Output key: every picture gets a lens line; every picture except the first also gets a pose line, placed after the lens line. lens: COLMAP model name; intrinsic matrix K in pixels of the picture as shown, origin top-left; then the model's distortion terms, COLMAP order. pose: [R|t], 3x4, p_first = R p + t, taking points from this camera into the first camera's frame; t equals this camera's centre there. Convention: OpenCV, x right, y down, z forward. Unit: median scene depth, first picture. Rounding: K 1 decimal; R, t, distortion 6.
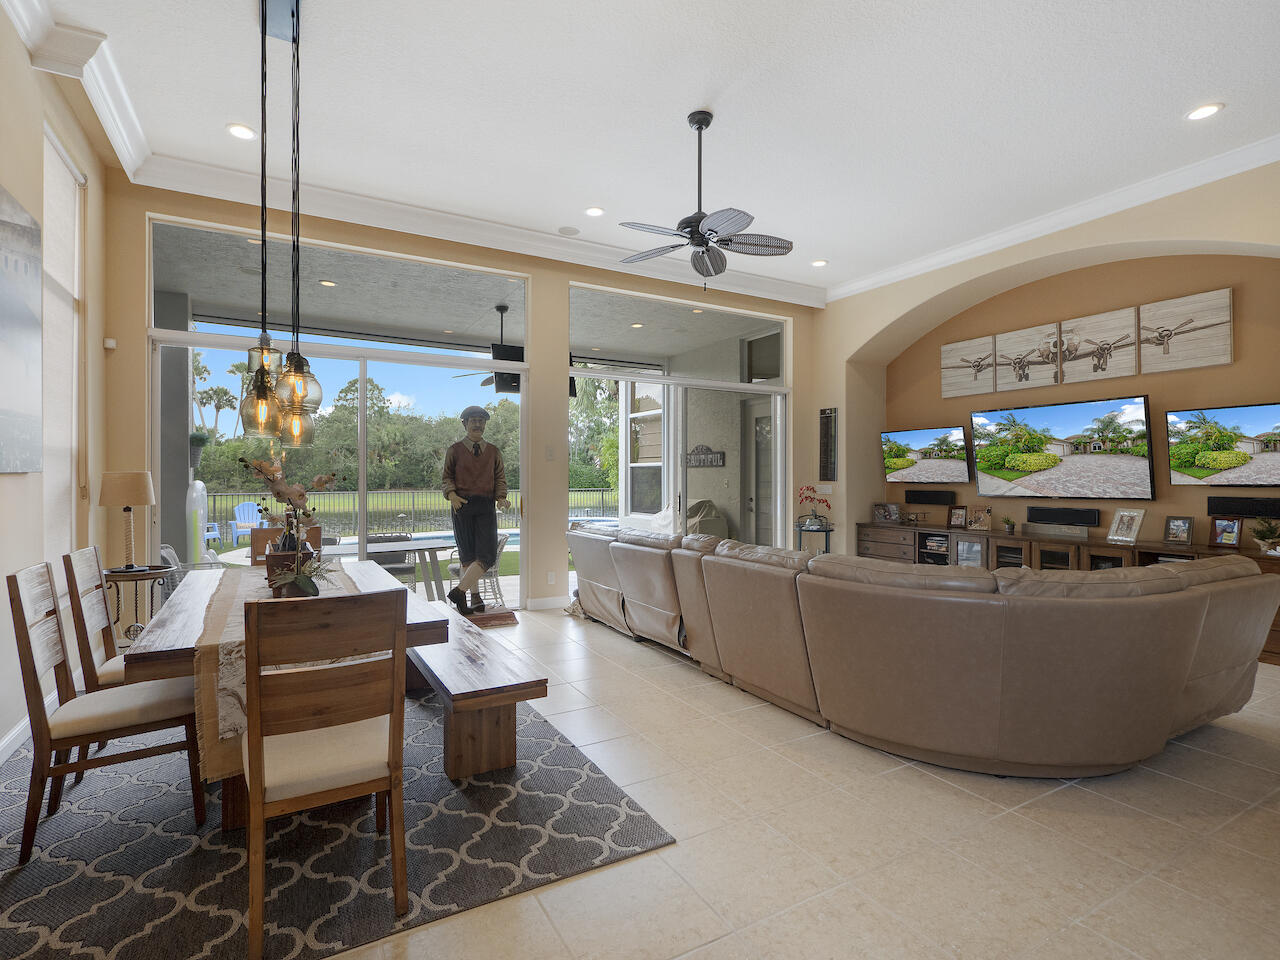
lens RADIAL K [[626.7, 0, 640.6], [0, 626.7, 485.8], [0, 0, 1]] dist [-0.002138, 0.000376]
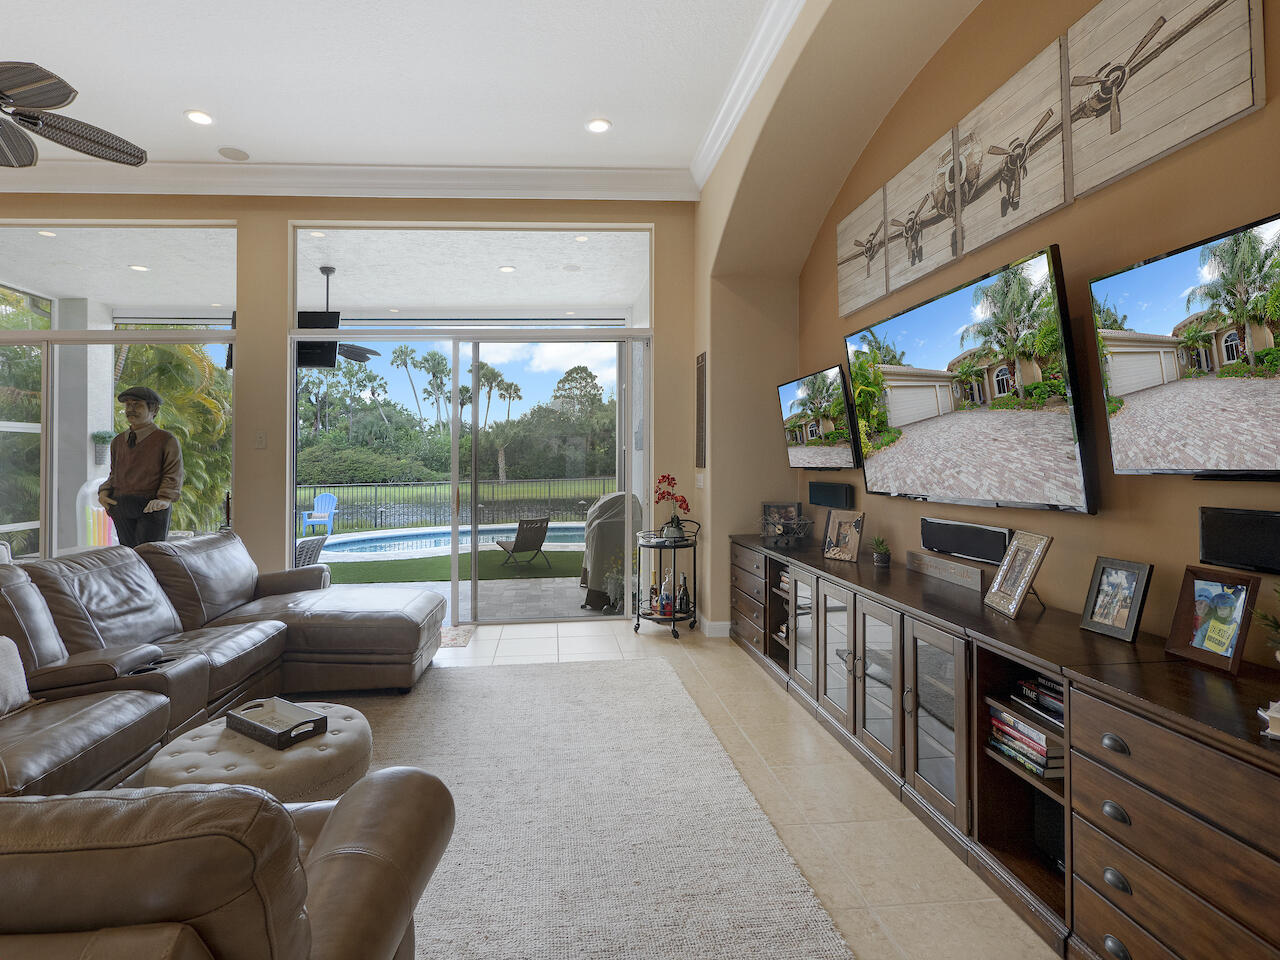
lens RADIAL K [[660.3, 0, 610.3], [0, 660.3, 468.8], [0, 0, 1]] dist [-0.004656, -0.002578]
pose [[0.906554, -0.012012, -0.421918, 0.644469], [0.011016, 0.999928, -0.004797, -0.004789], [0.421945, -0.000299, 0.906621, 0.448096]]
